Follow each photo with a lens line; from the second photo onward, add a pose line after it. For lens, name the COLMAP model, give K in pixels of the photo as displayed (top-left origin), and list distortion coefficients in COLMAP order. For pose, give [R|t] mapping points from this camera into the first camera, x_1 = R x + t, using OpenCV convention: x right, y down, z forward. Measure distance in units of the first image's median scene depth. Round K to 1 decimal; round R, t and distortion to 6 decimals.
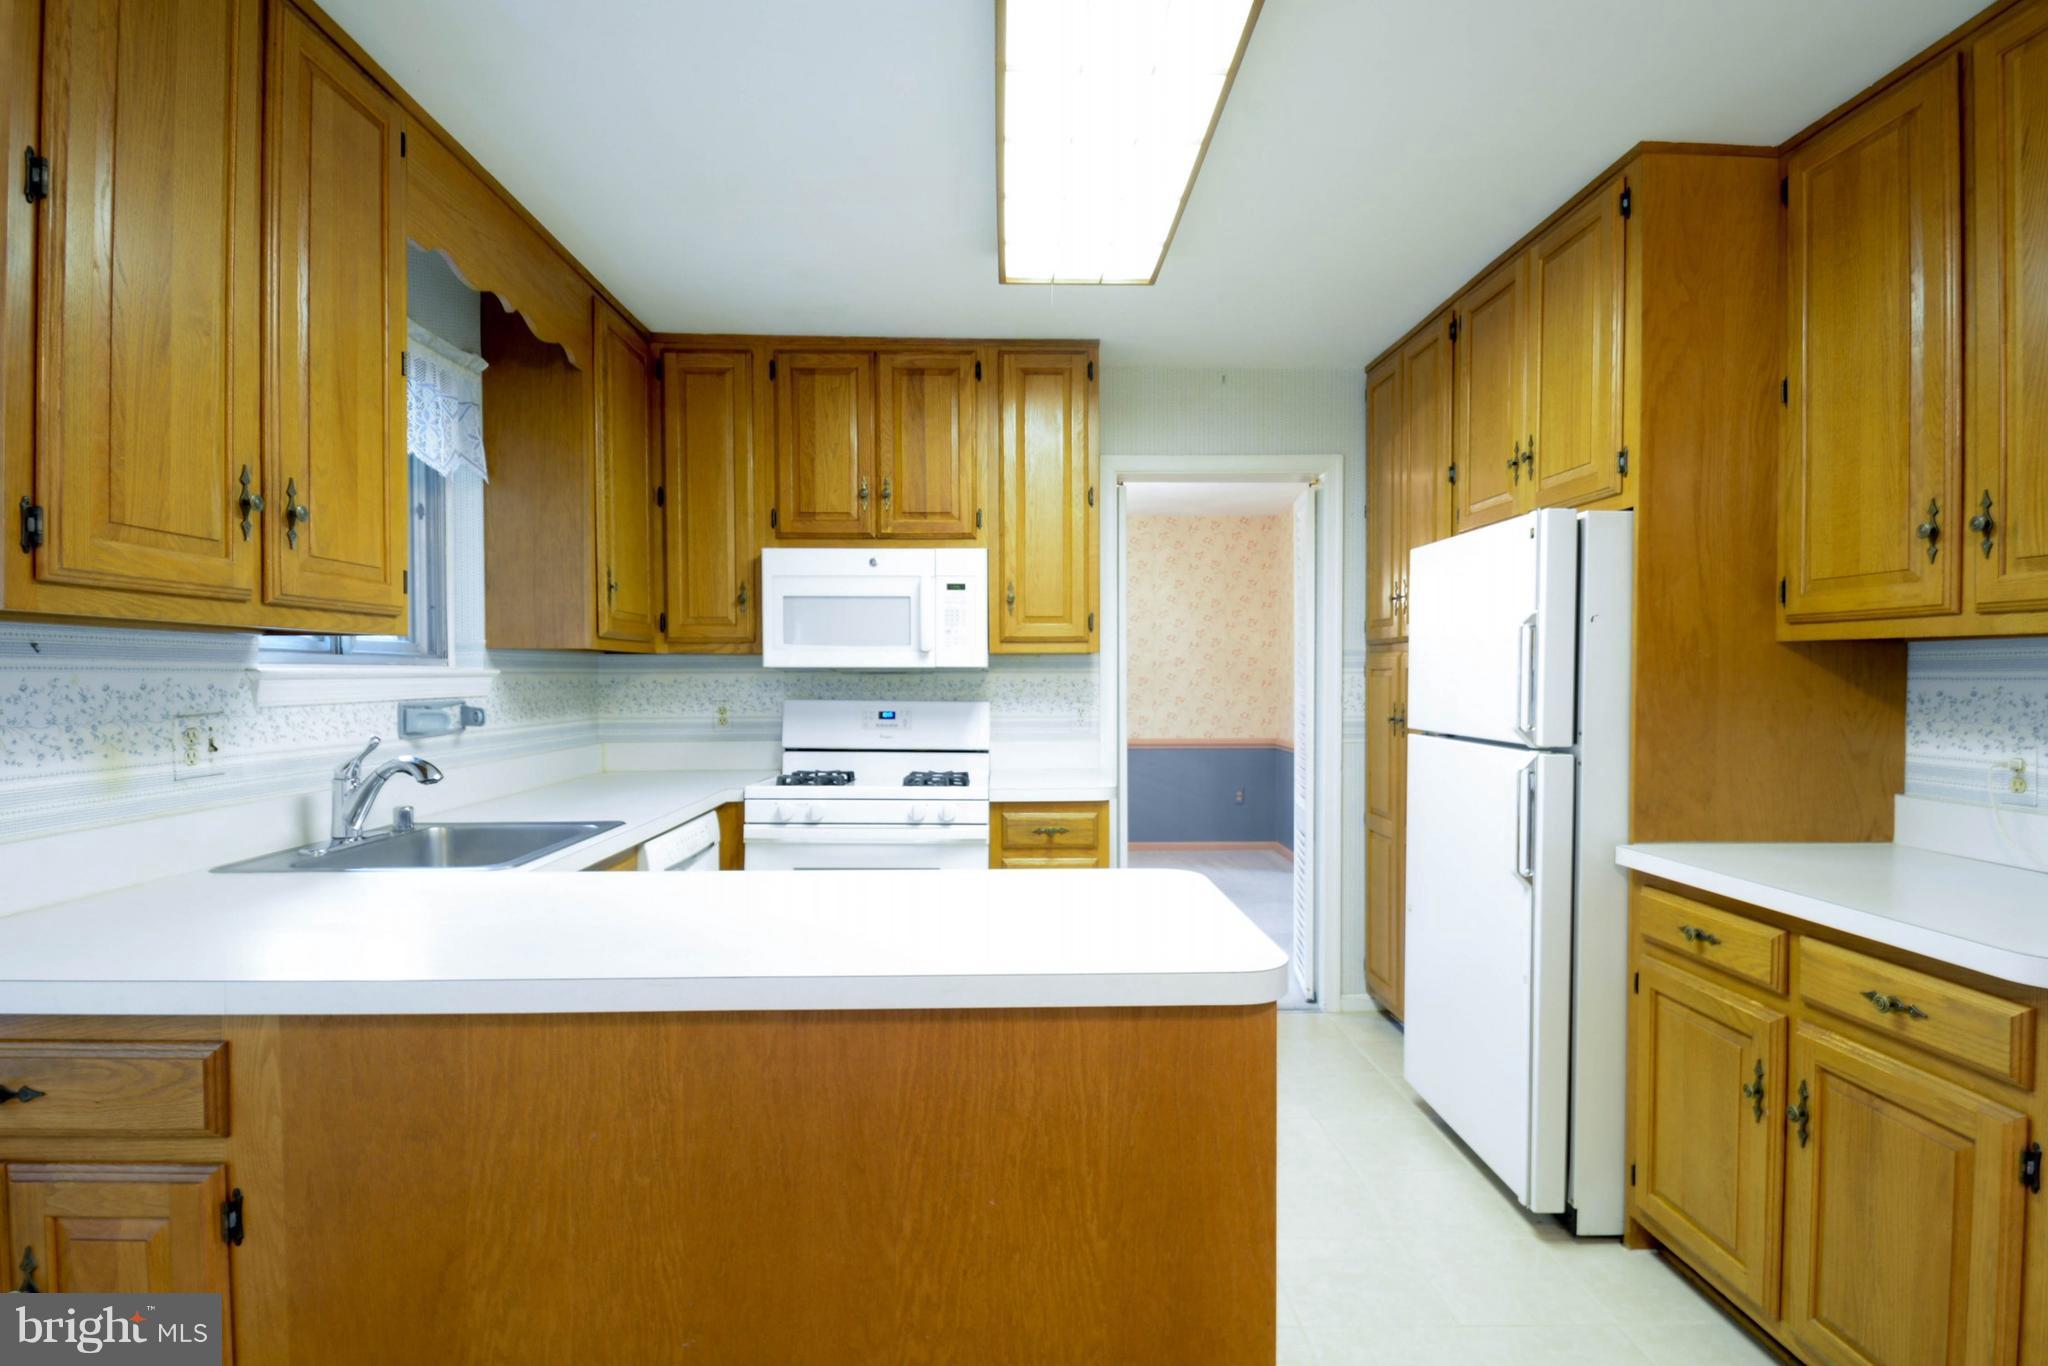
lens RADIAL K [[1054.6, 0, 1024.0], [0, 1054.6, 683.0], [0, 0, 1]] dist [0.002319, -0.000525]
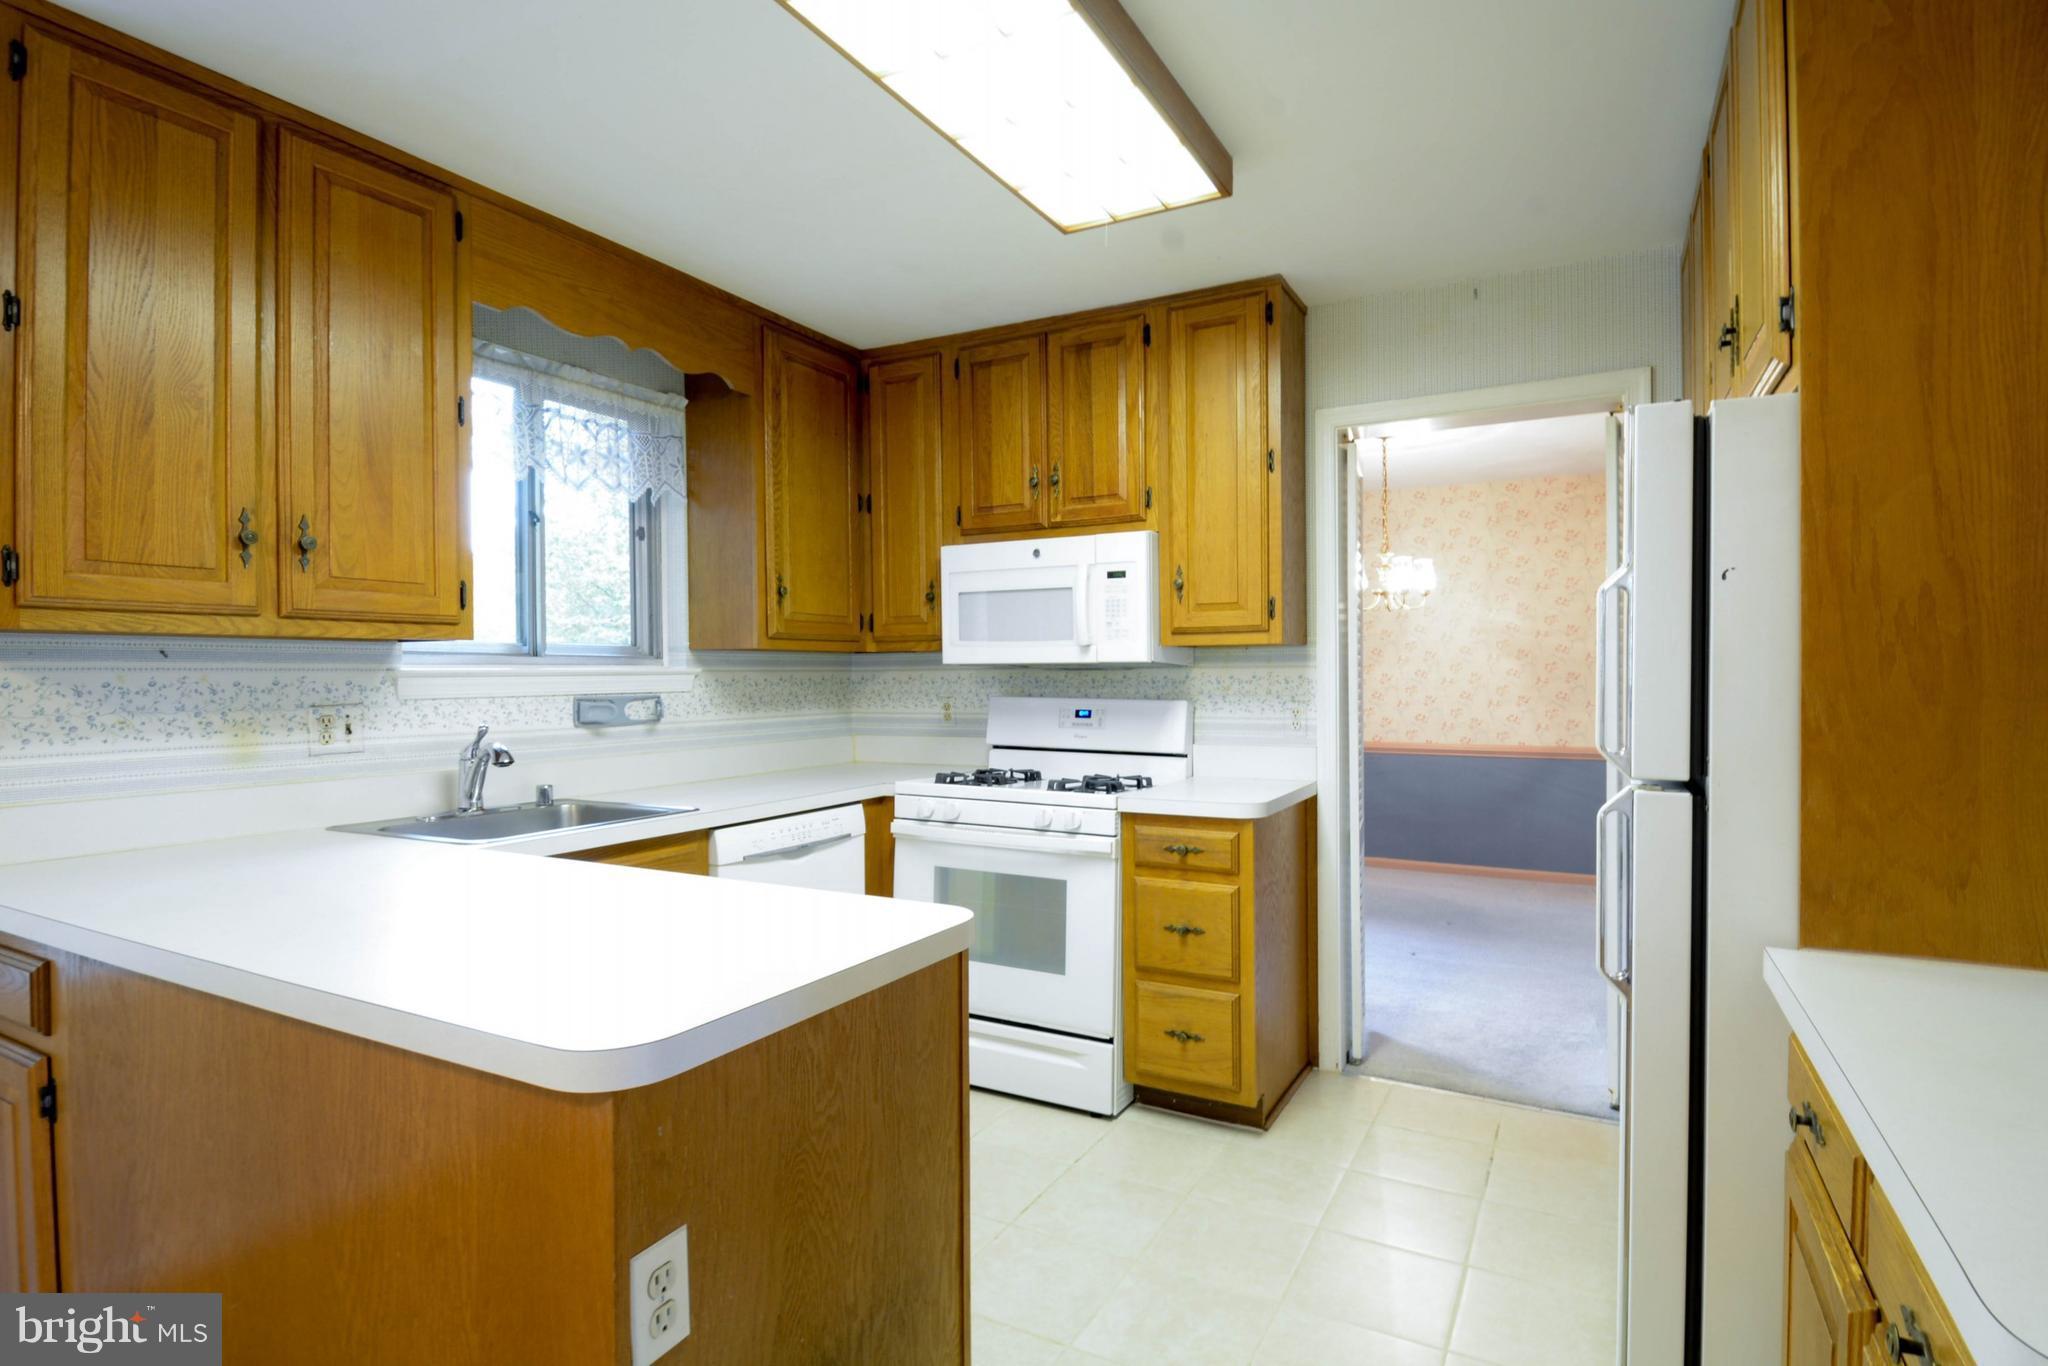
lens RADIAL K [[1037.6, 0, 1024.0], [0, 1037.6, 683.0], [0, 0, 1]] dist [-0.004051, -0.001038]
pose [[0.868528, 0.001061, -0.495640, 0.331952], [0.000574, 0.999995, 0.003147, -0.000129], [0.495641, -0.003017, 0.868522, 0.188213]]
